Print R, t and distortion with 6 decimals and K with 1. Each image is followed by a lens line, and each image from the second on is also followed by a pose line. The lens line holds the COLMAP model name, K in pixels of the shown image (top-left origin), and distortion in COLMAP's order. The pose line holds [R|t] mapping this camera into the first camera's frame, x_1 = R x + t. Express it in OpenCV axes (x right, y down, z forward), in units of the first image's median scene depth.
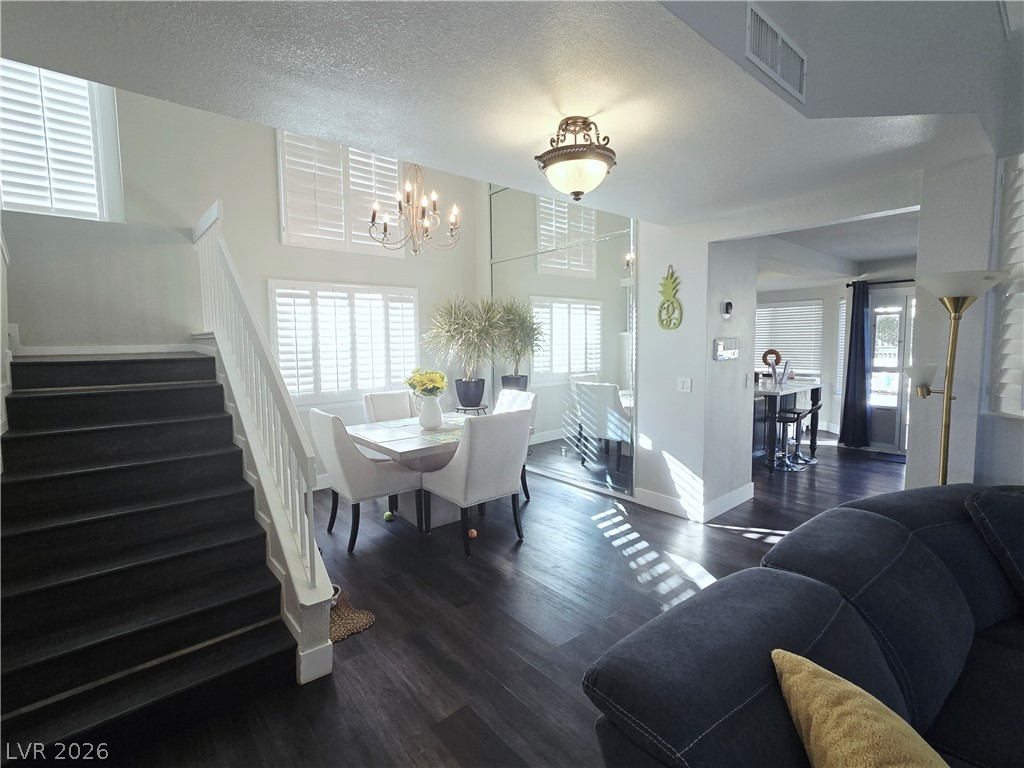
lens RADIAL K [[481.4, 0, 515.8], [0, 481.4, 380.5], [0, 0, 1]] dist [0.000913, 0.000010]
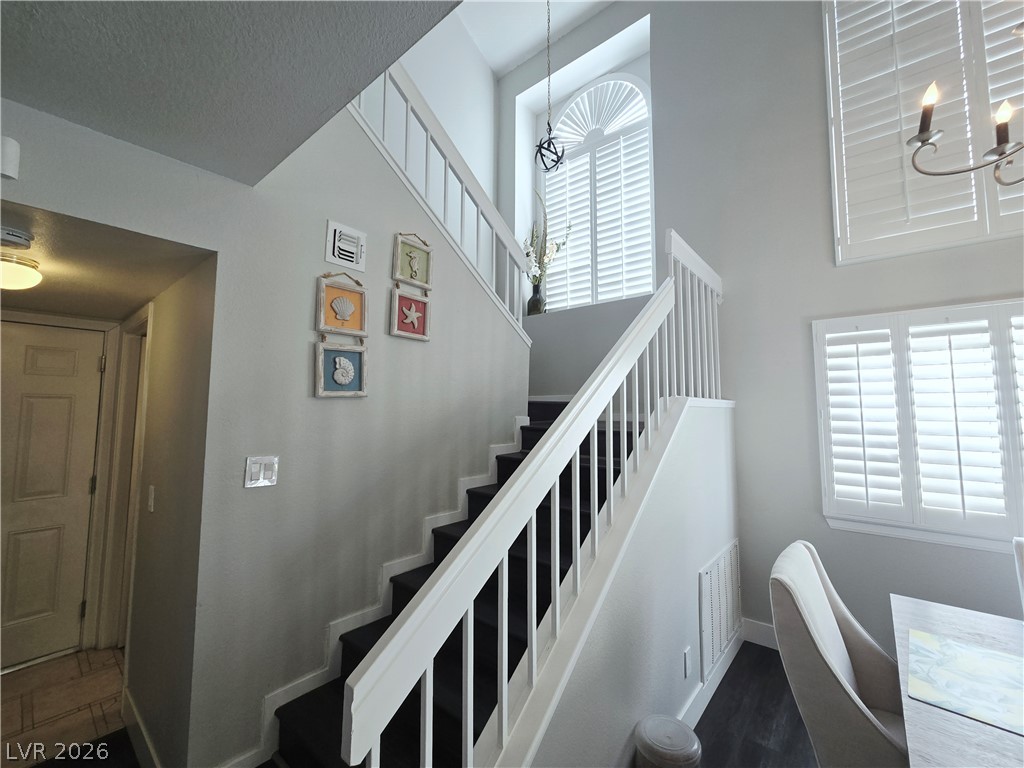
lens RADIAL K [[419.3, 0, 504.5], [0, 419.3, 380.0], [0, 0, 1]] dist [-0.006485, 0.000749]
pose [[0.159051, -0.058161, -0.985556, -0.006962], [-0.093261, 0.992914, -0.073646, -0.041953], [0.982856, 0.103627, 0.152500, 0.467916]]
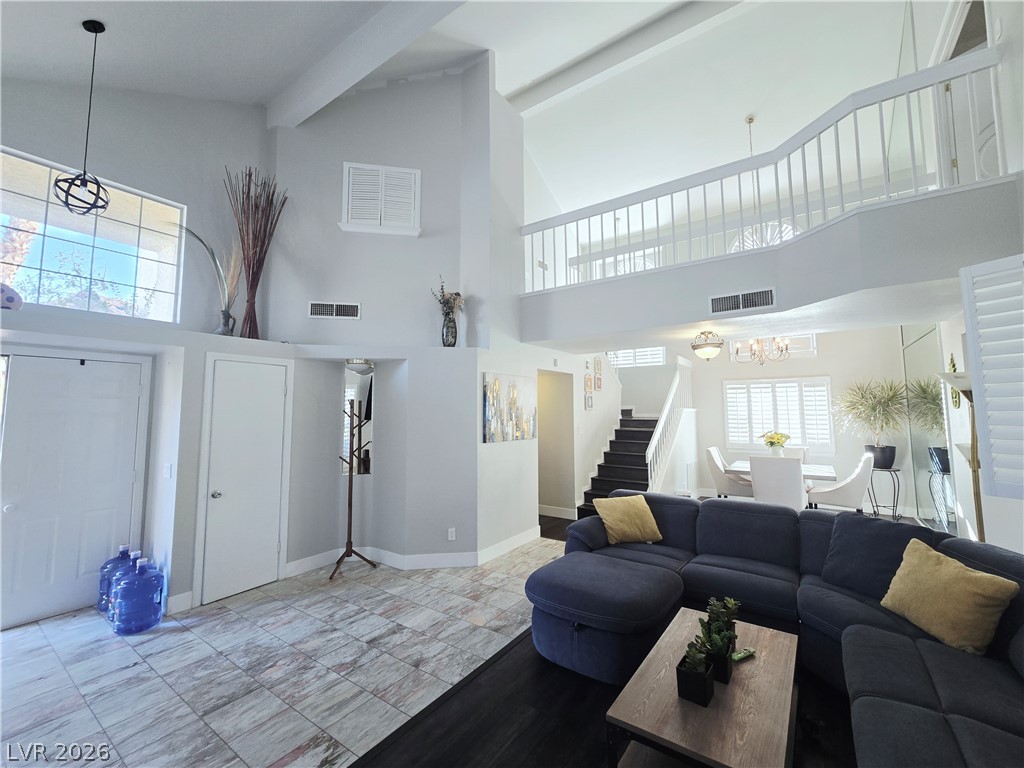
lens RADIAL K [[419.3, 0, 513.8], [0, 419.3, 379.9], [0, 0, 1]] dist [-0.006485, 0.000749]
pose [[0.260361, -0.059047, -0.963704, 0.847635], [-0.081903, 0.993180, -0.082981, -0.005206], [0.962031, 0.100535, 0.253749, -0.227372]]
